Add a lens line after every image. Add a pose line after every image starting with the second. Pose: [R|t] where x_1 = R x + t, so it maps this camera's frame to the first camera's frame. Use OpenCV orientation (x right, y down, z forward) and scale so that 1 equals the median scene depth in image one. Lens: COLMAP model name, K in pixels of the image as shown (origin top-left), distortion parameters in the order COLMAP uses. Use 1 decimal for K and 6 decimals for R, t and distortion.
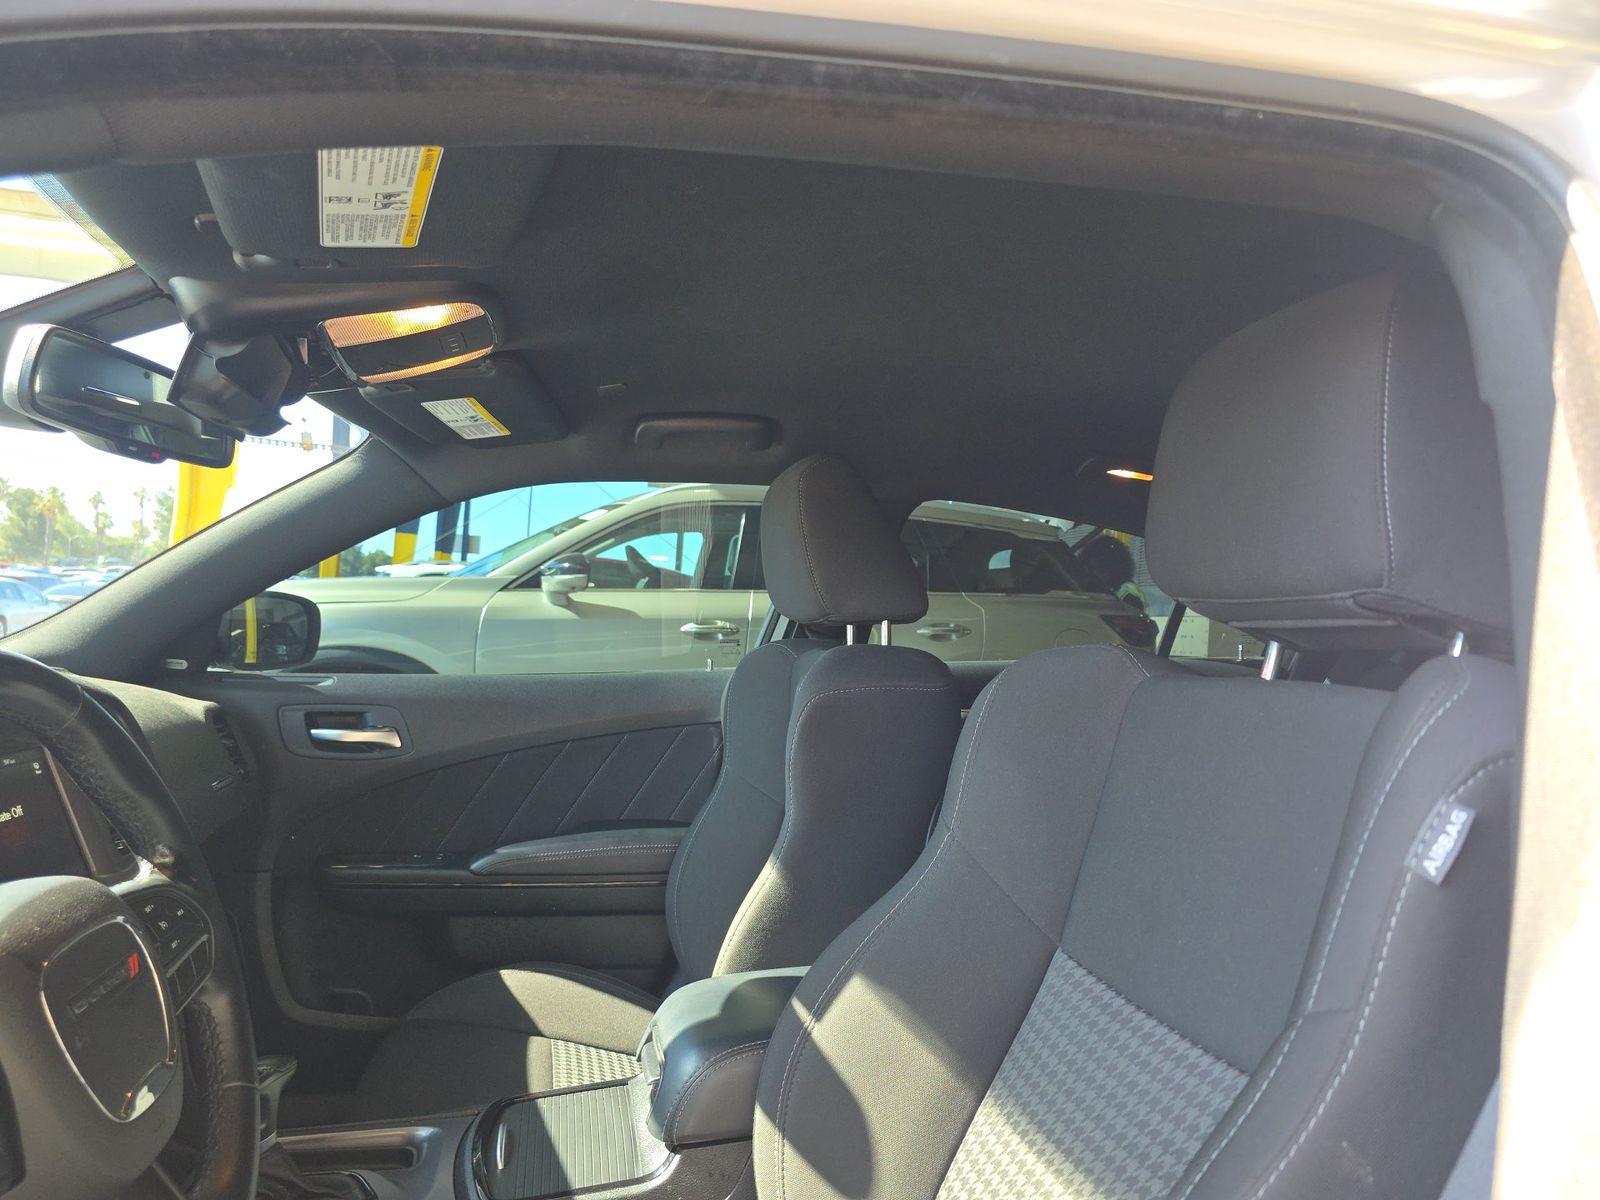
lens RADIAL K [[1086.1, 0, 800.0], [0, 1086.1, 600.0], [0, 0, 1]] dist [0.060921, -0.056287]
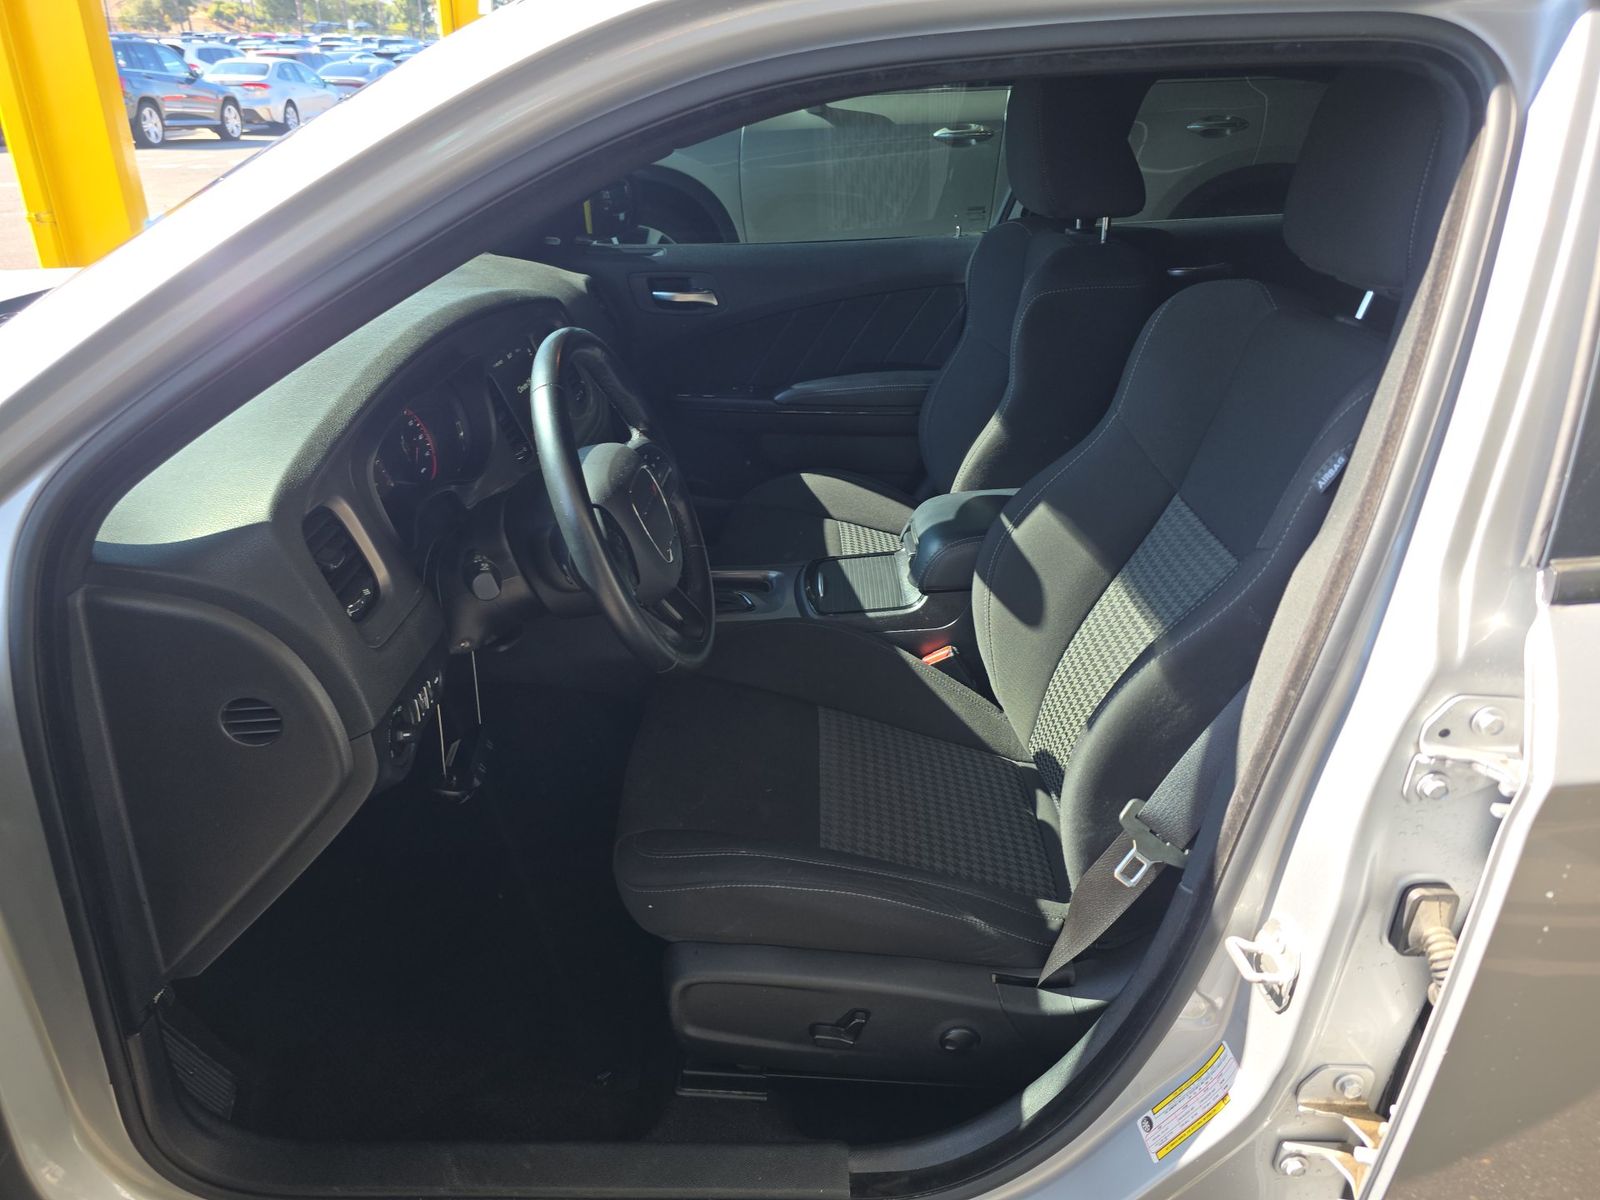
lens RADIAL K [[1086.1, 0, 800.0], [0, 1086.1, 600.0], [0, 0, 1]] dist [0.060921, -0.056287]
pose [[0.975724, 0.066722, -0.208592, 0.041210], [0.033991, 0.894781, 0.445210, -0.206213], [0.216349, -0.441492, 0.870791, -0.429318]]
